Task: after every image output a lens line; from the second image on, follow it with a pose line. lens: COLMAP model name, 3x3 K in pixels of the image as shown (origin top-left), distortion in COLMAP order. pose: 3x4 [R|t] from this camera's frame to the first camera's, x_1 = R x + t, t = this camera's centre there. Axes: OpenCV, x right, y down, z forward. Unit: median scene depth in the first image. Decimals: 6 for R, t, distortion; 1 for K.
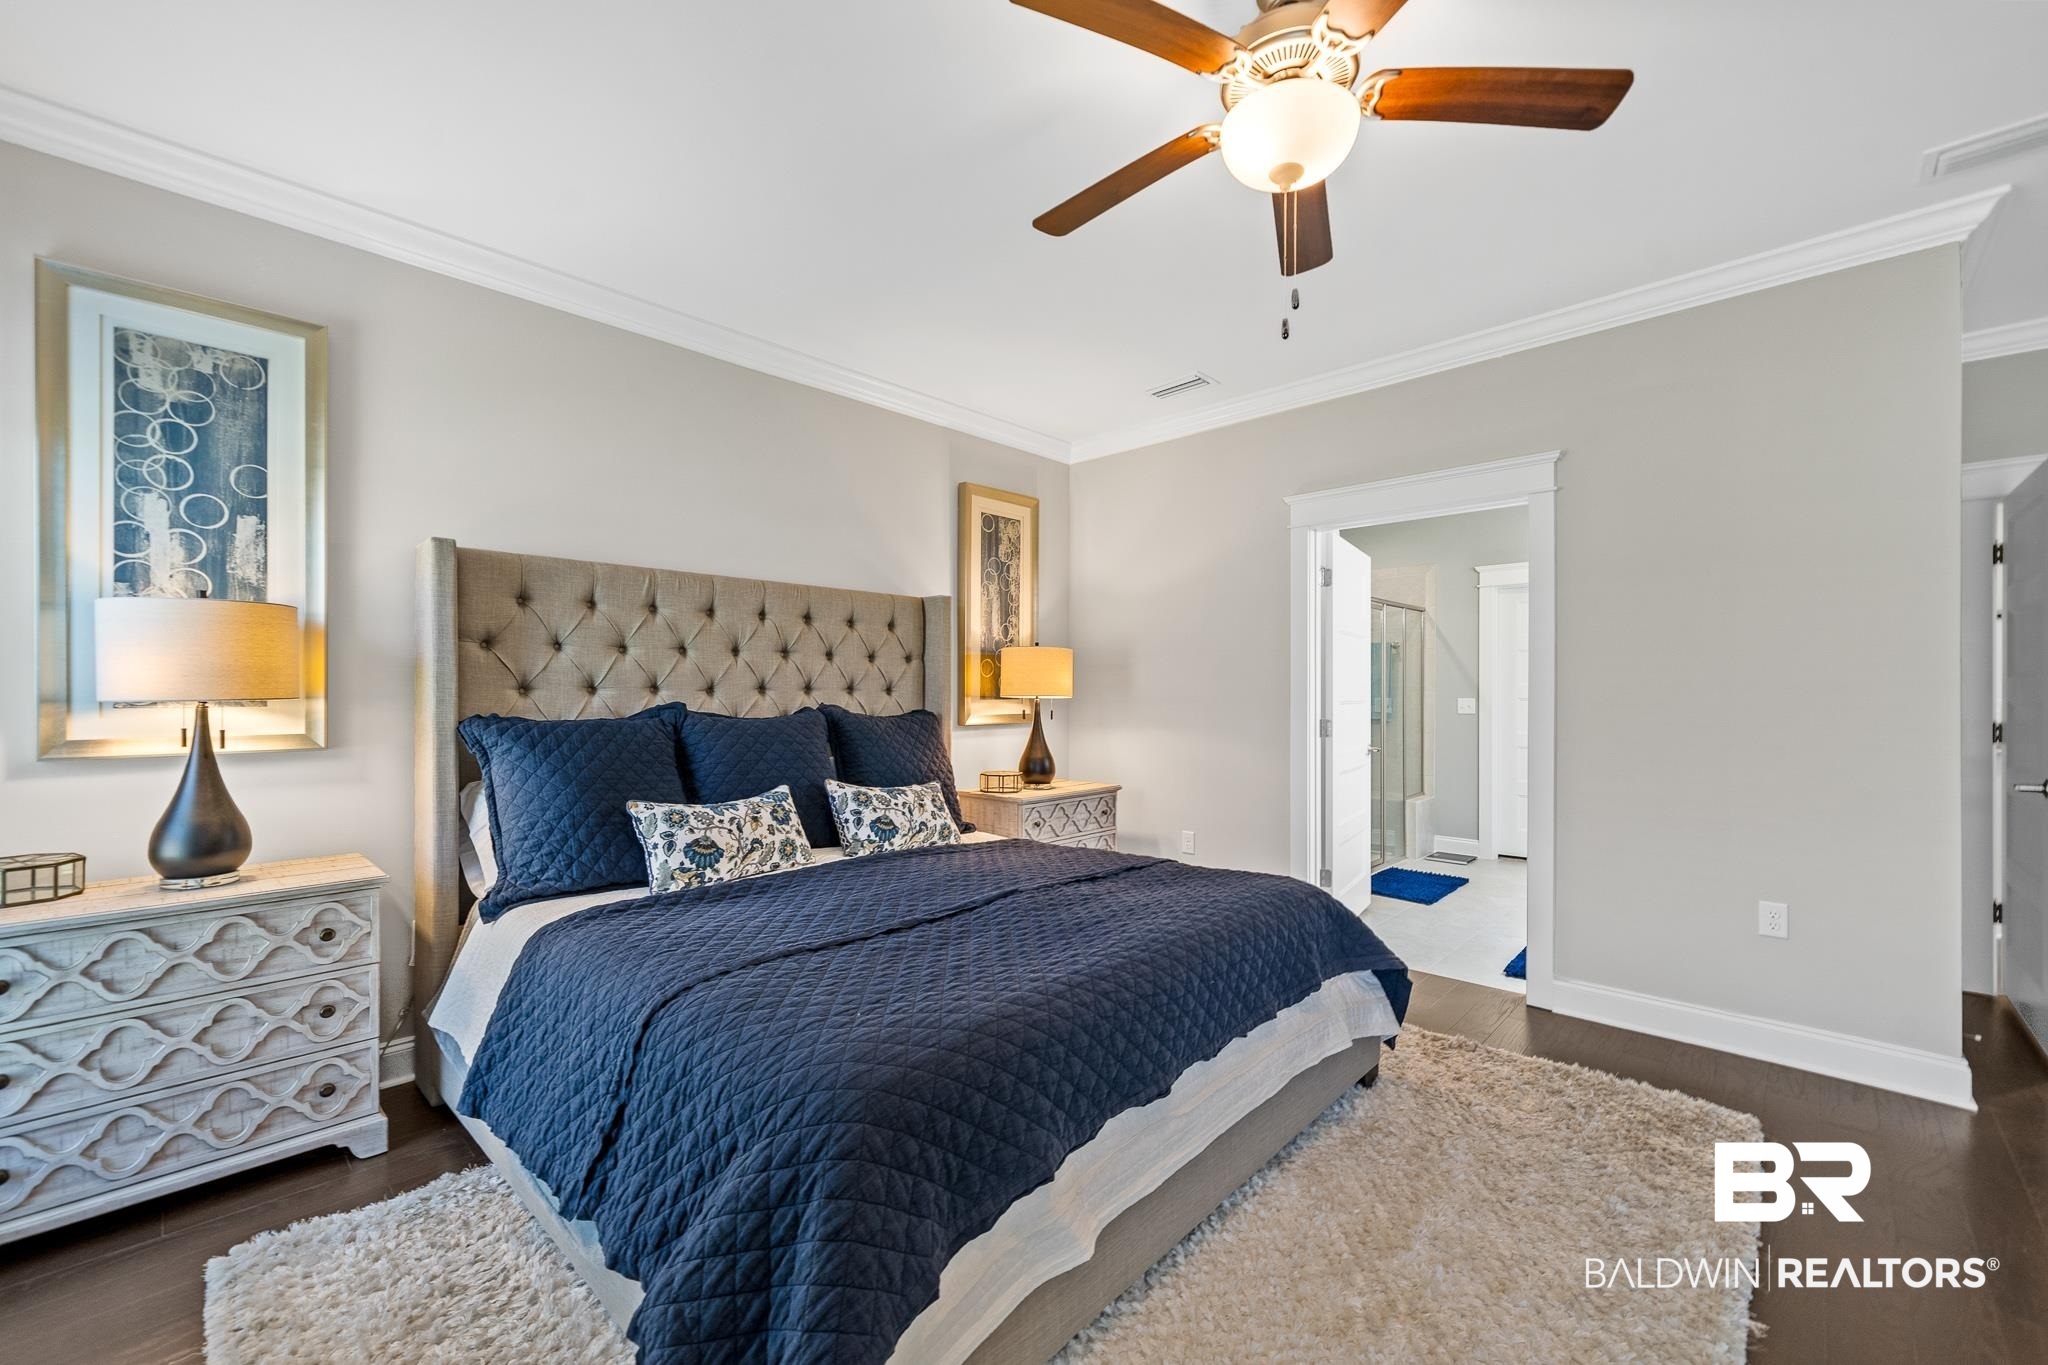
lens RADIAL K [[822.5, 0, 1031.6], [0, 822.5, 687.7], [0, 0, 1]] dist [-0.001582, 0.000120]
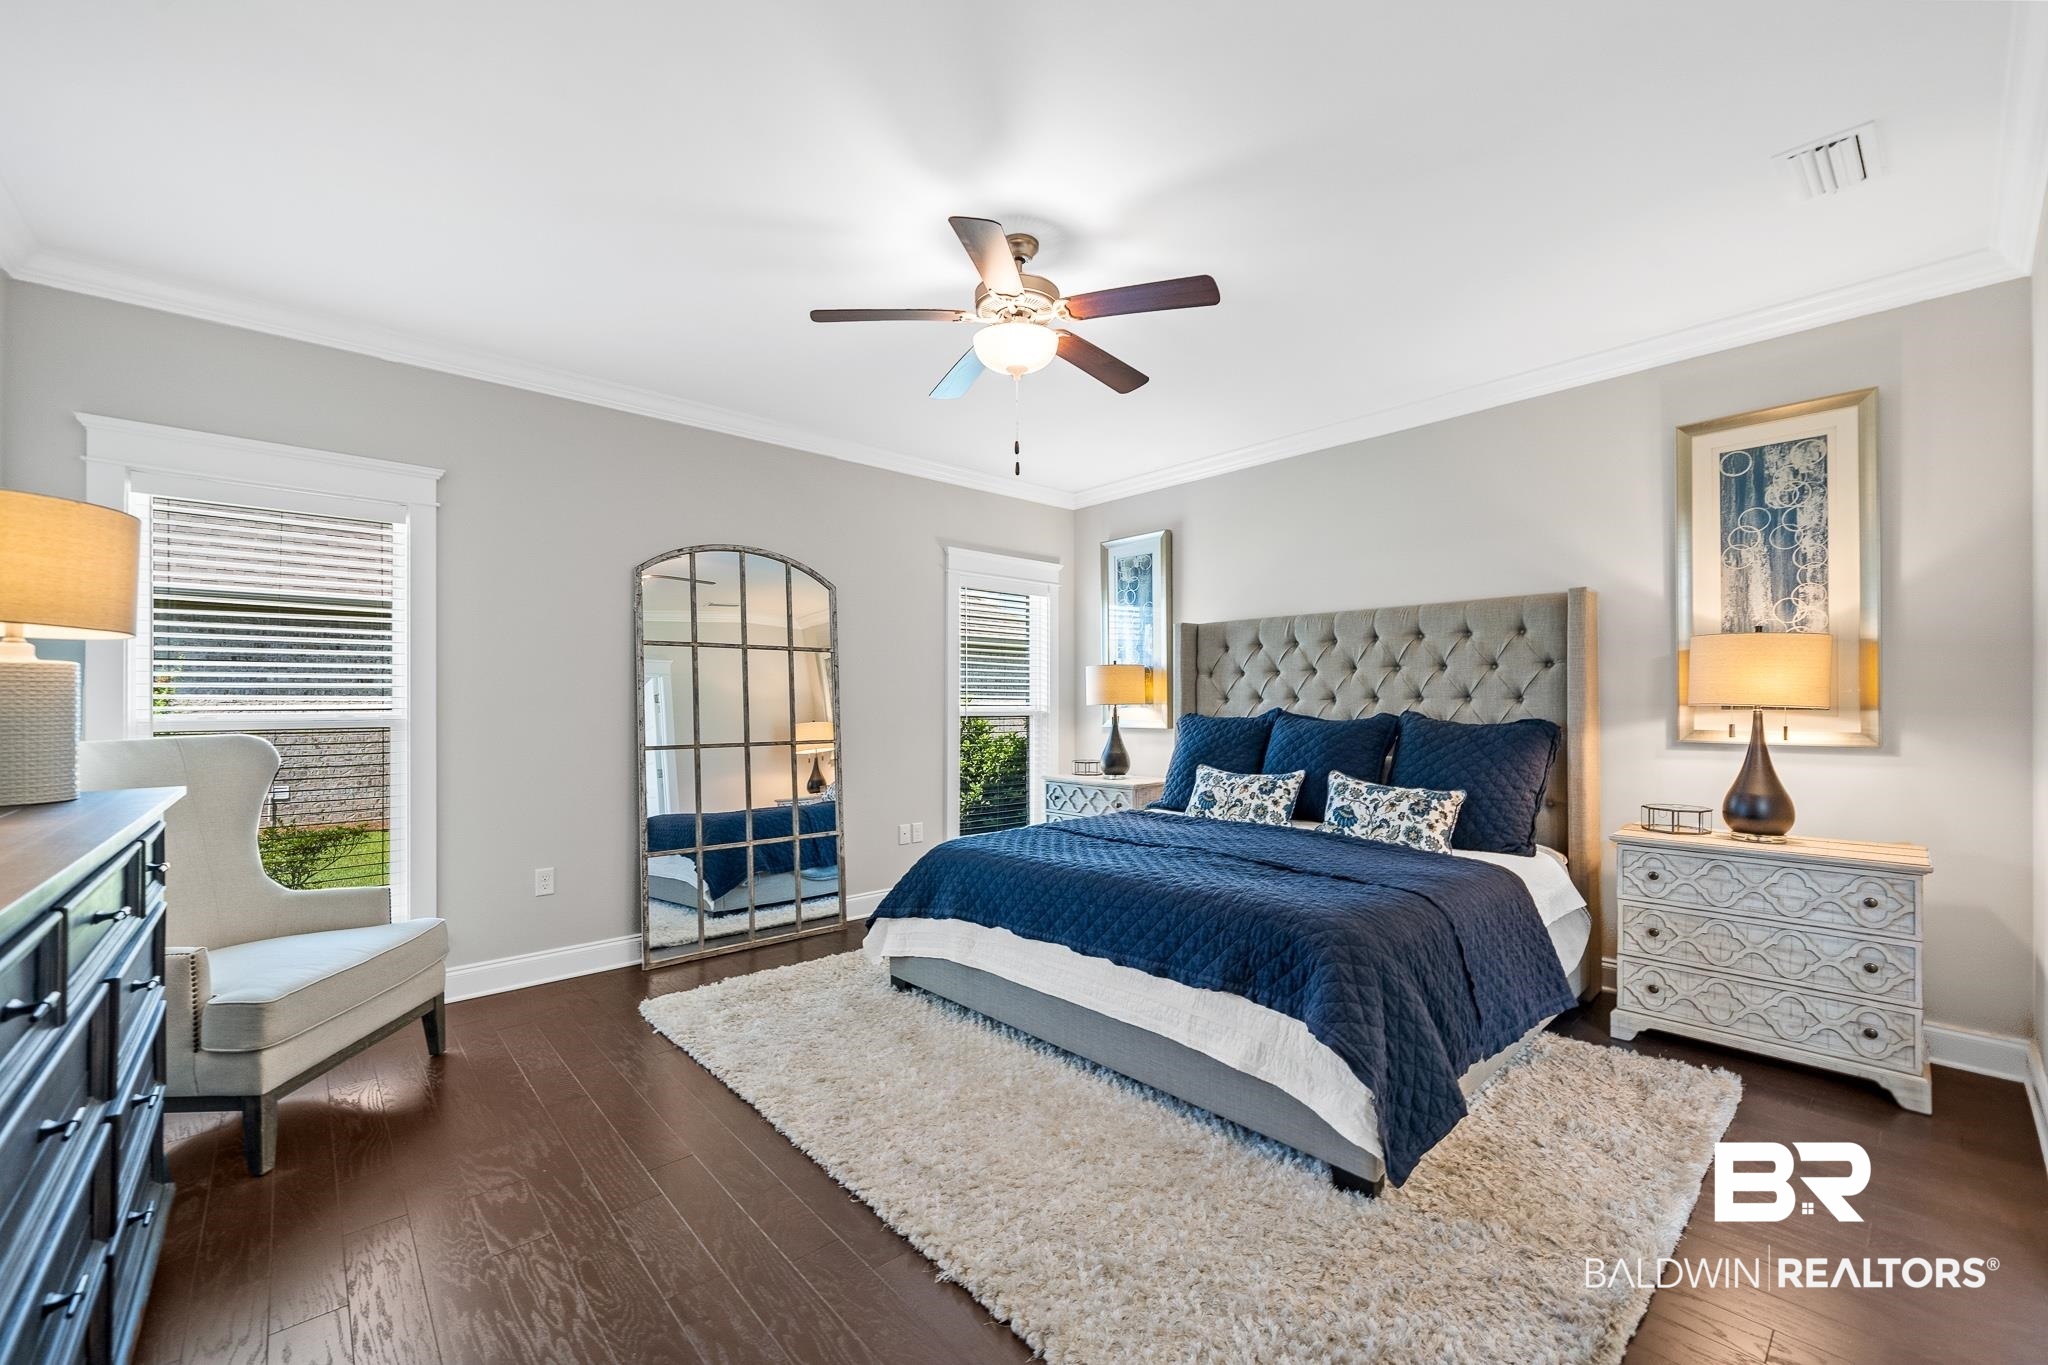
lens RADIAL K [[822.5, 0, 1031.9], [0, 822.5, 697.9], [0, 0, 1]] dist [-0.001582, 0.000120]
pose [[-0.060612, -0.007805, -0.998131, 0.899820], [0.007658, 0.999936, -0.008284, 0.007523], [0.998132, -0.008146, -0.060549, 0.545977]]
